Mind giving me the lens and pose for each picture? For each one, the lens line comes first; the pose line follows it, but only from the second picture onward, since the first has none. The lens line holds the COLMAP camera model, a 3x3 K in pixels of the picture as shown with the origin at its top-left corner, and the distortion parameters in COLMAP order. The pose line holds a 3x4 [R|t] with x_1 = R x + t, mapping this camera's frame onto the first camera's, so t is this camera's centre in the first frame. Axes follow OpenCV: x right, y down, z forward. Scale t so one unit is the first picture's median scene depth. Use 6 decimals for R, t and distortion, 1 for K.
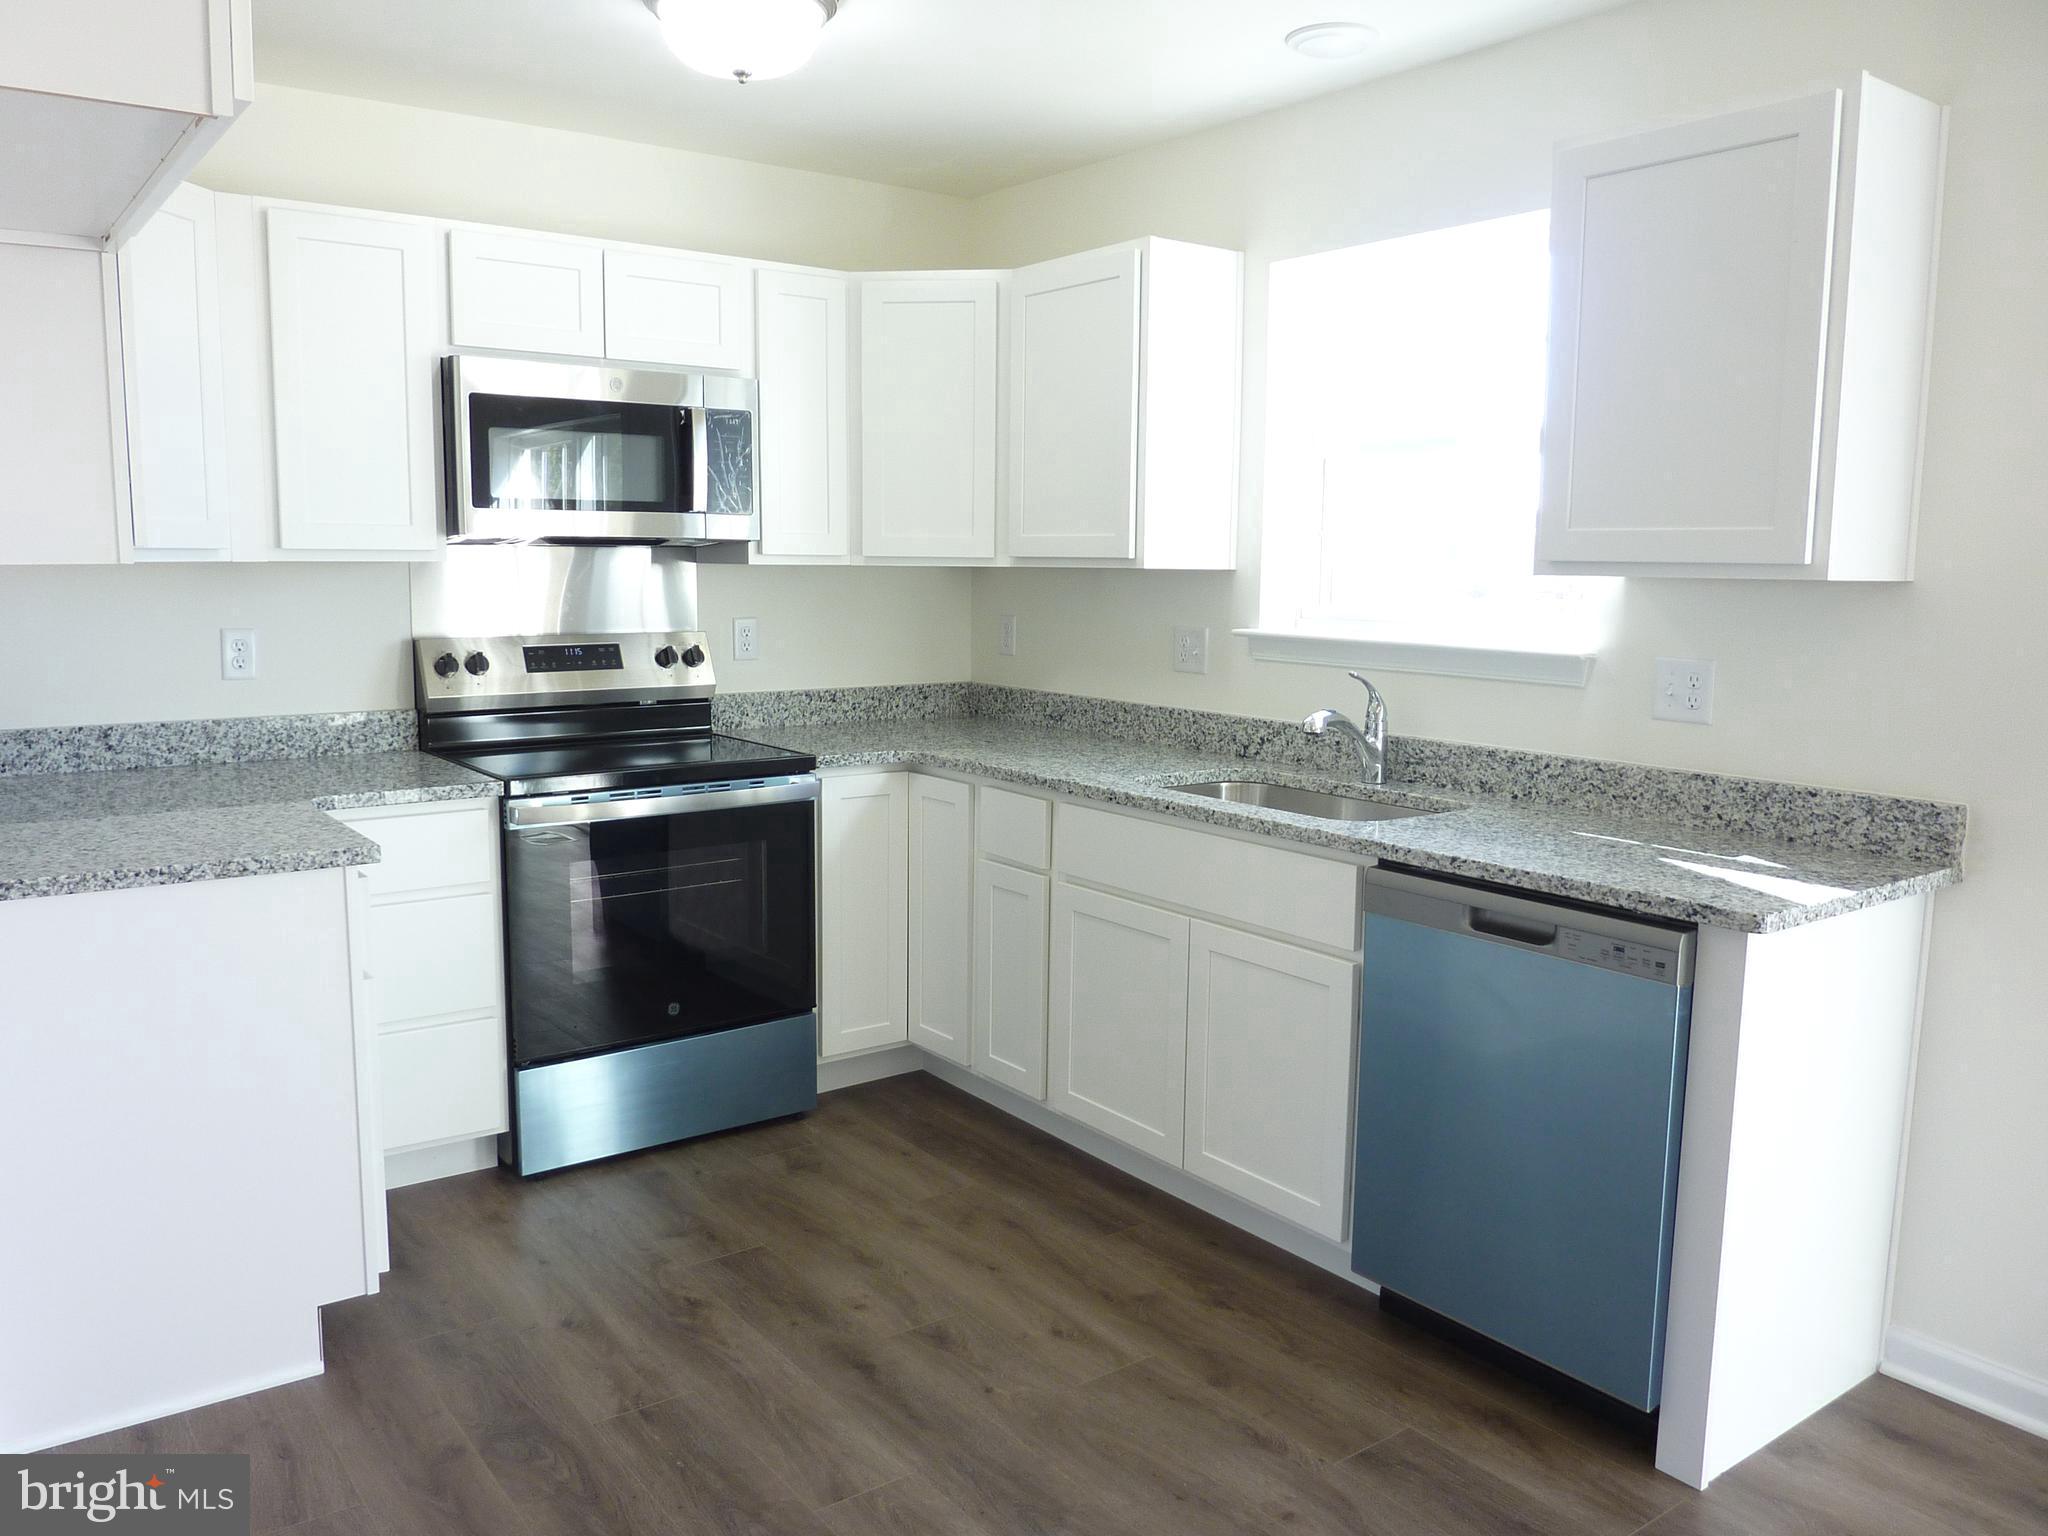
lens RADIAL K [[1569.1, 0, 1024.0], [0, 1569.1, 768.0], [0, 0, 1]] dist [-0.006194, -0.058782]
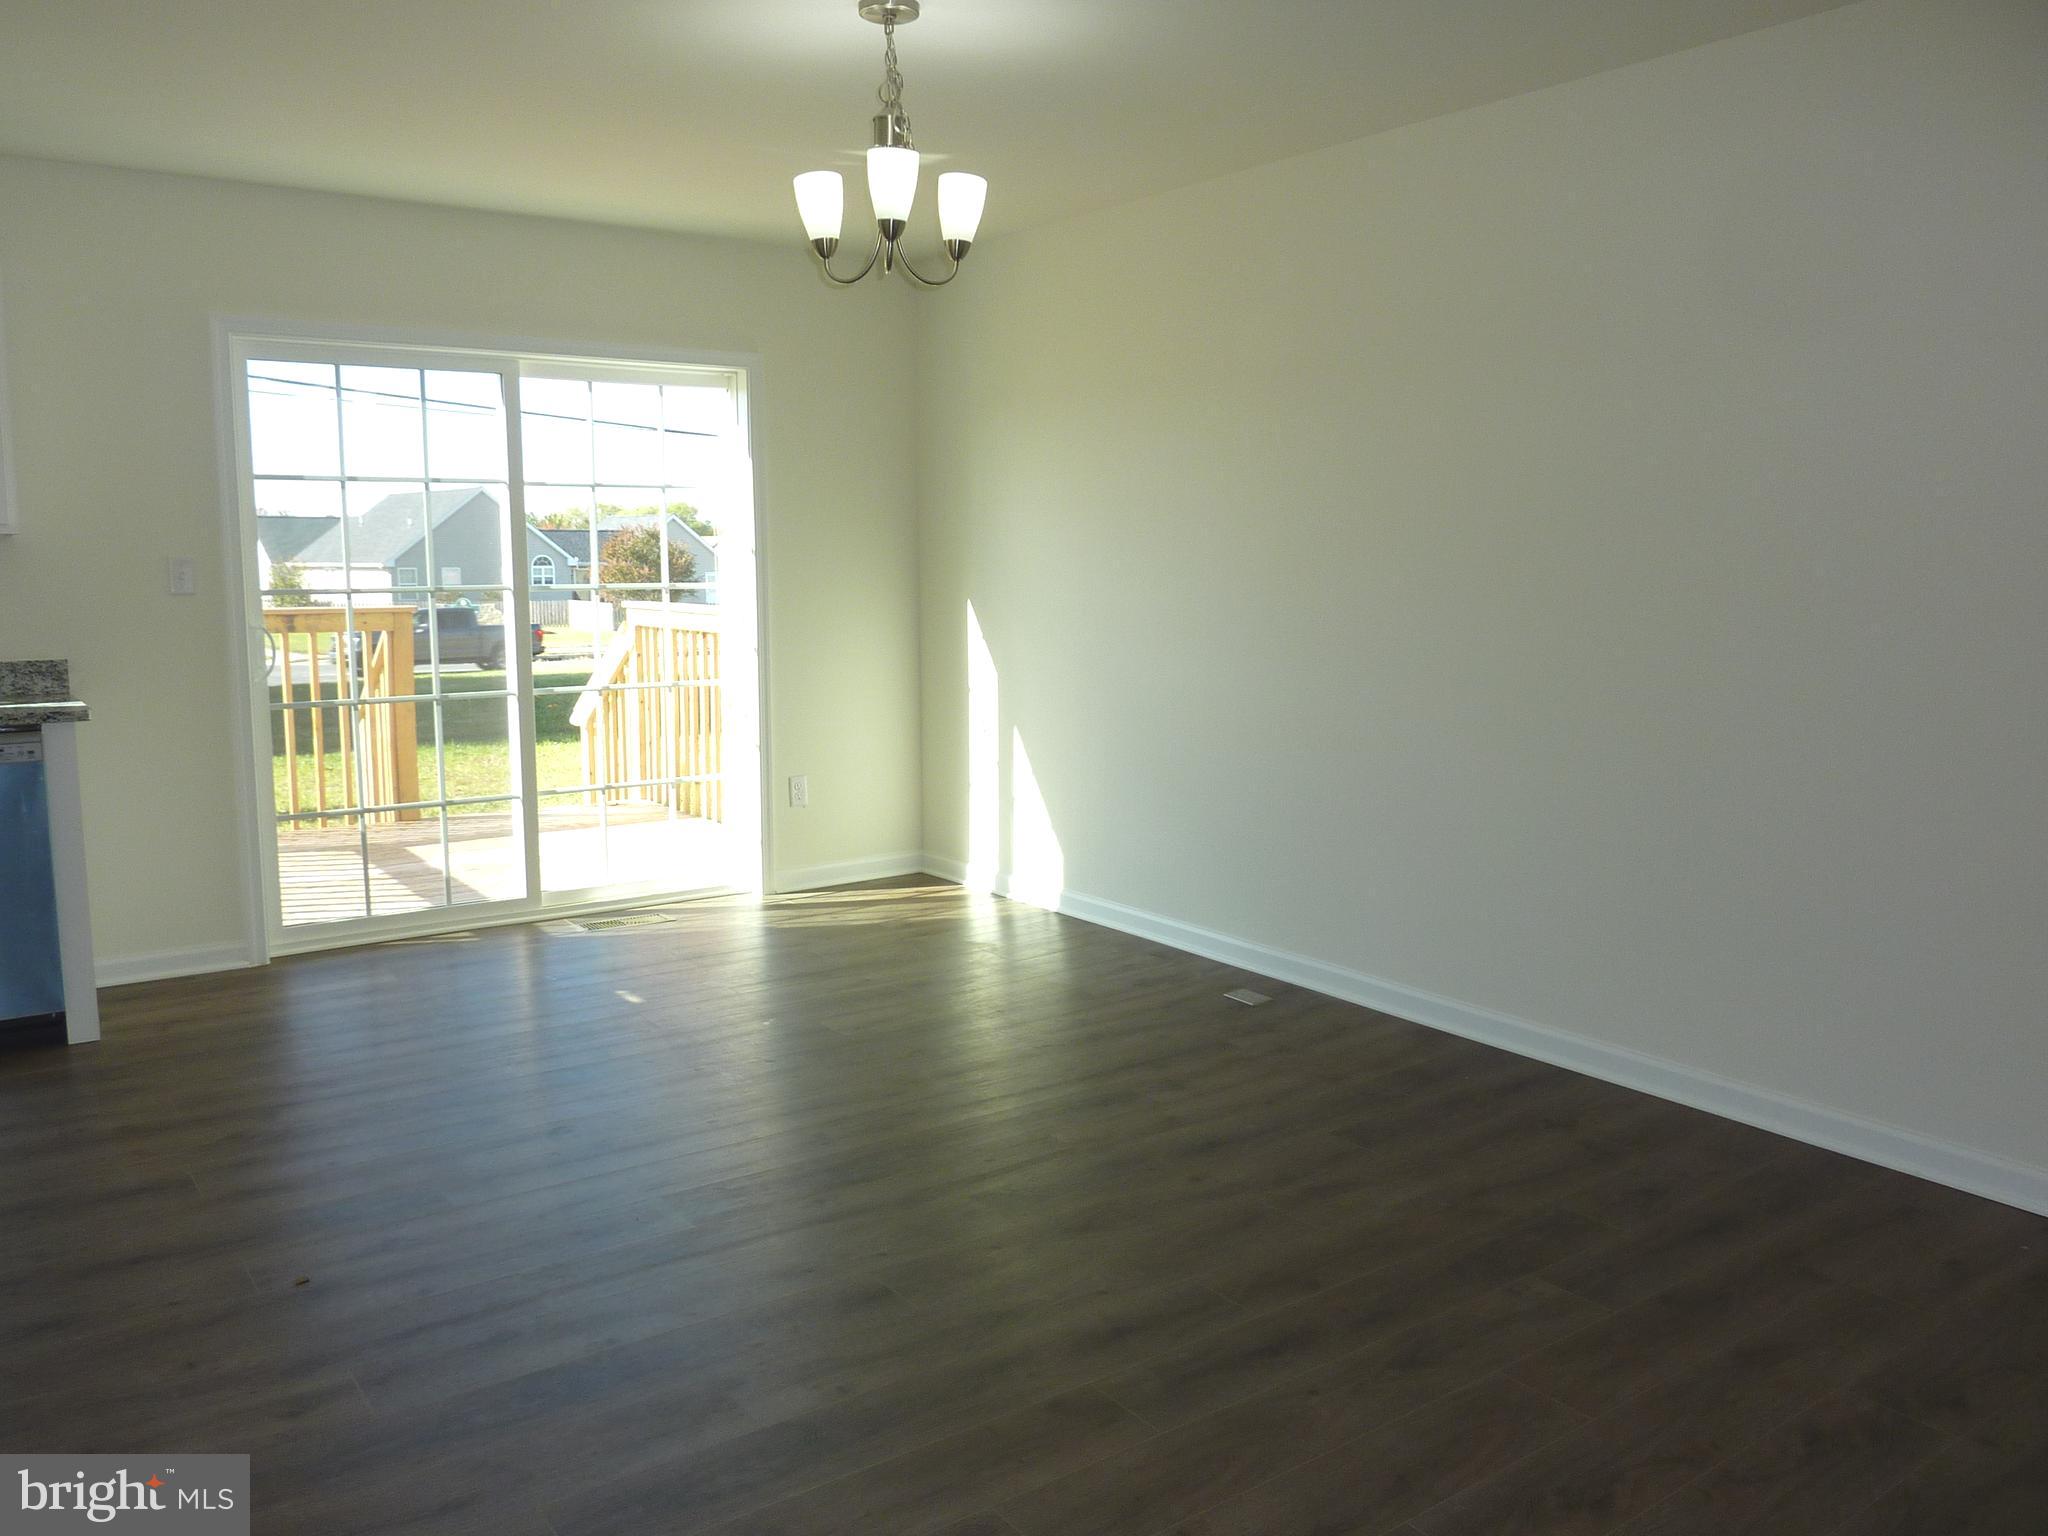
lens RADIAL K [[1607.5, 0, 1063.9], [0, 1607.5, 760.7], [0, 0, 1]] dist [0.001318, 0.000851]
pose [[0.000071, -0.148295, 0.988943, -0.908064], [0.126183, 0.981040, 0.147101, 0.007939], [-0.992007, 0.124777, 0.018782, -0.125602]]
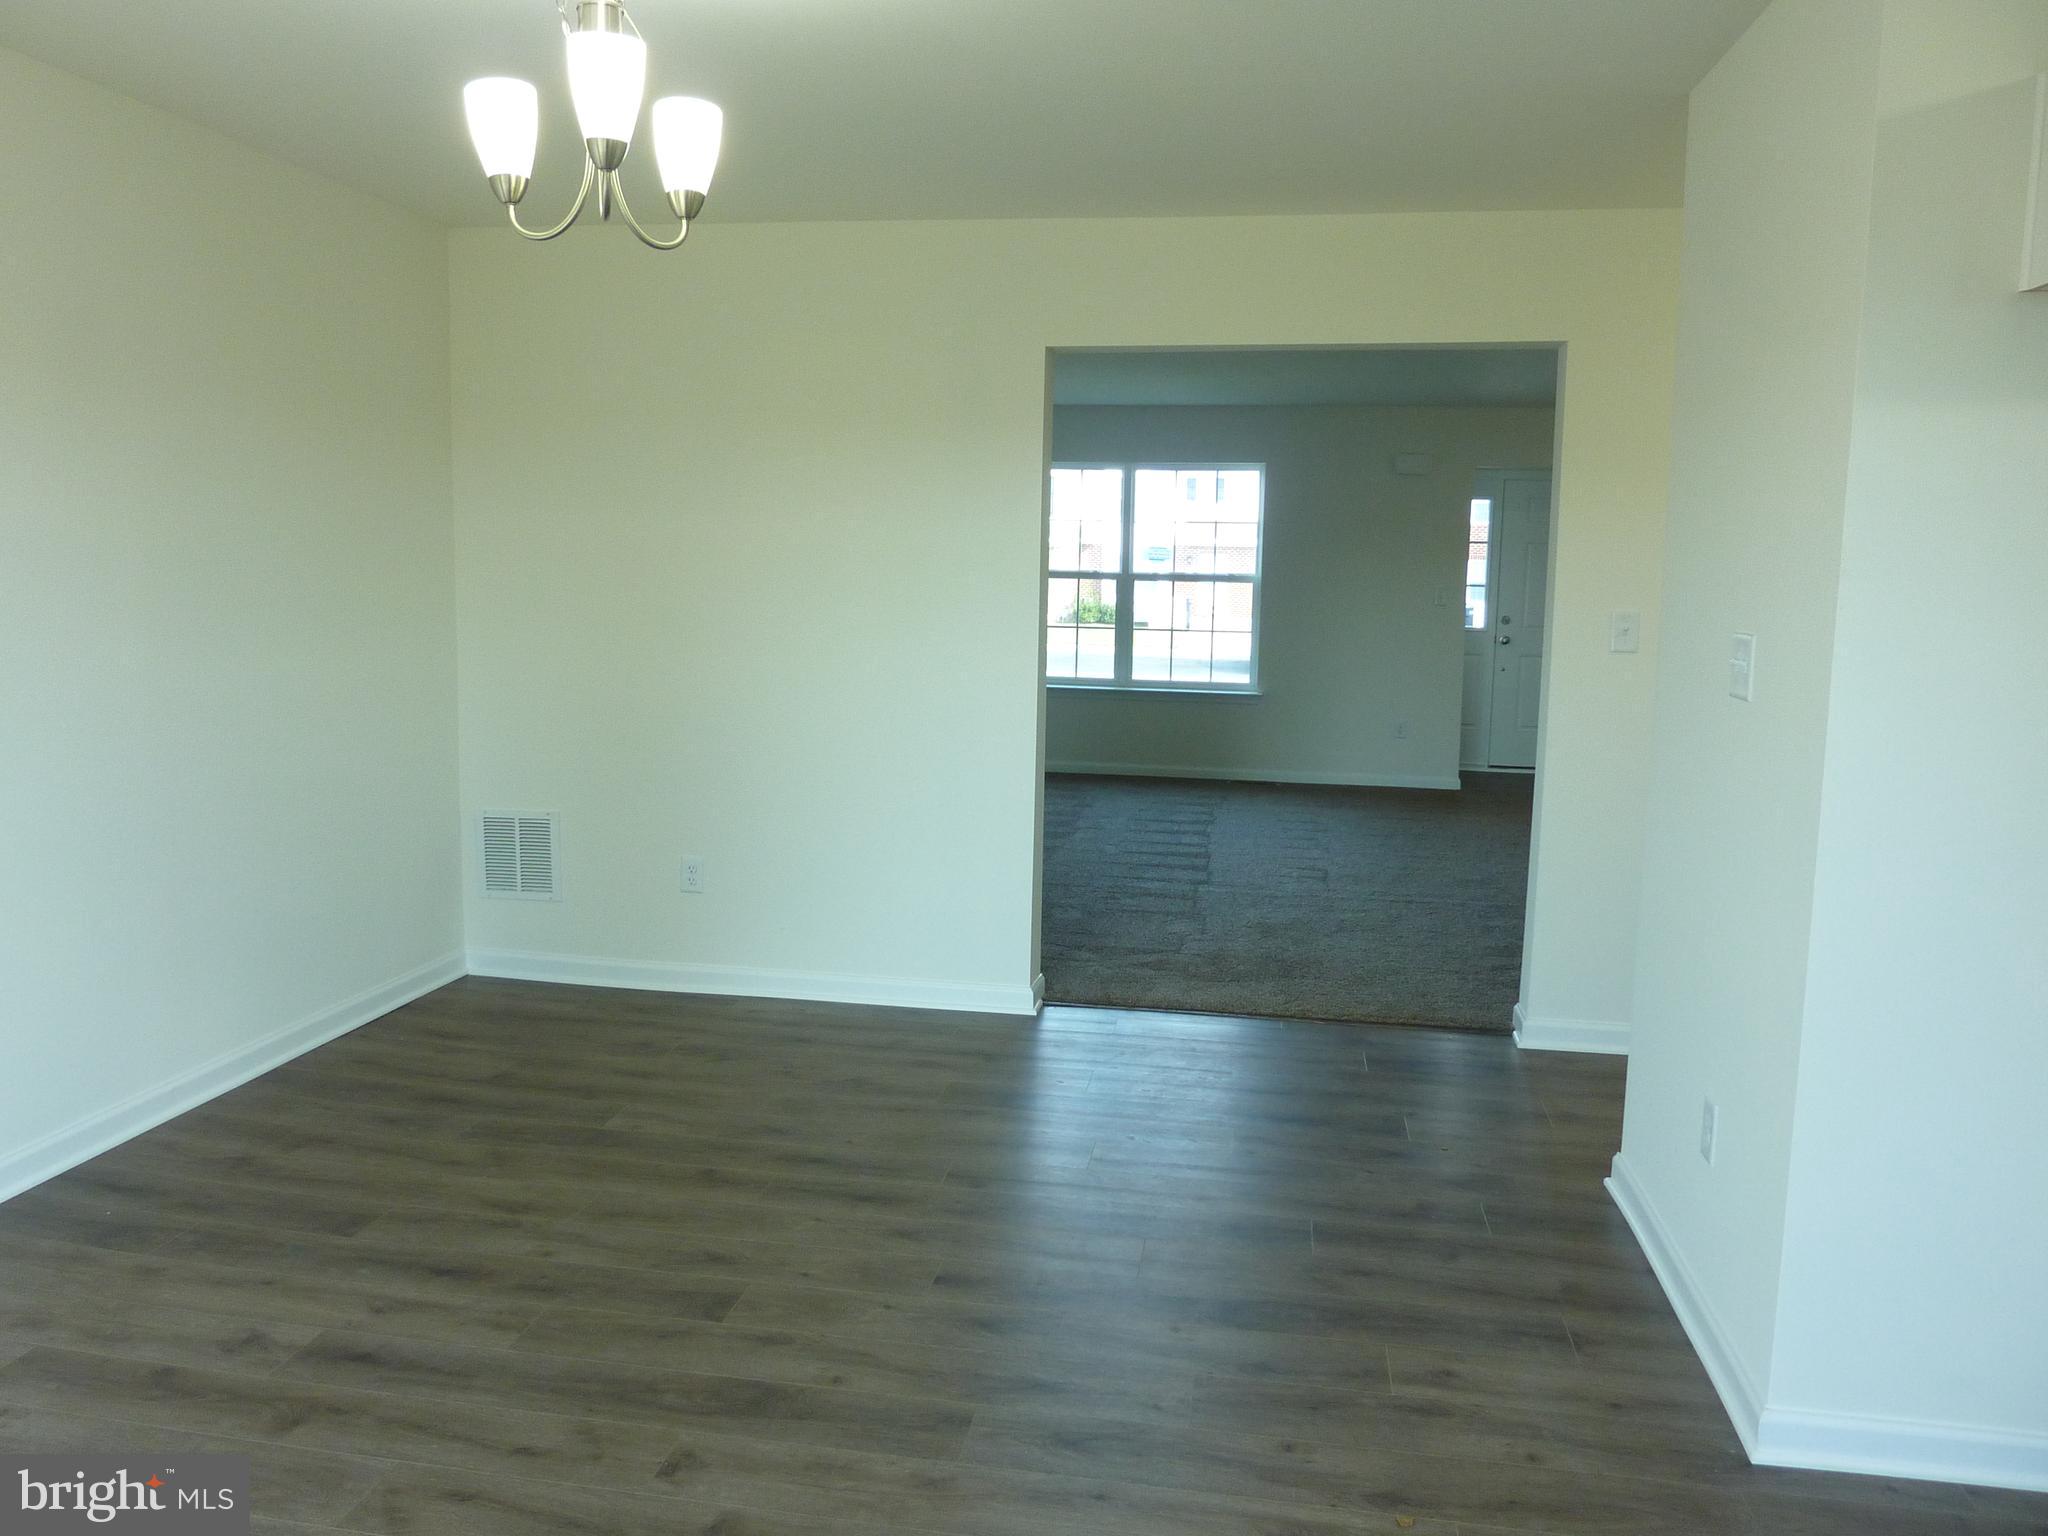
lens RADIAL K [[1607.5, 0, 1063.9], [0, 1607.5, 760.7], [0, 0, 1]] dist [0.001318, 0.000851]
pose [[-0.713344, 0.063490, -0.697932, 0.476153], [-0.120687, 0.969880, 0.211582, -0.095728], [0.690344, 0.235162, -0.684196, 0.634229]]
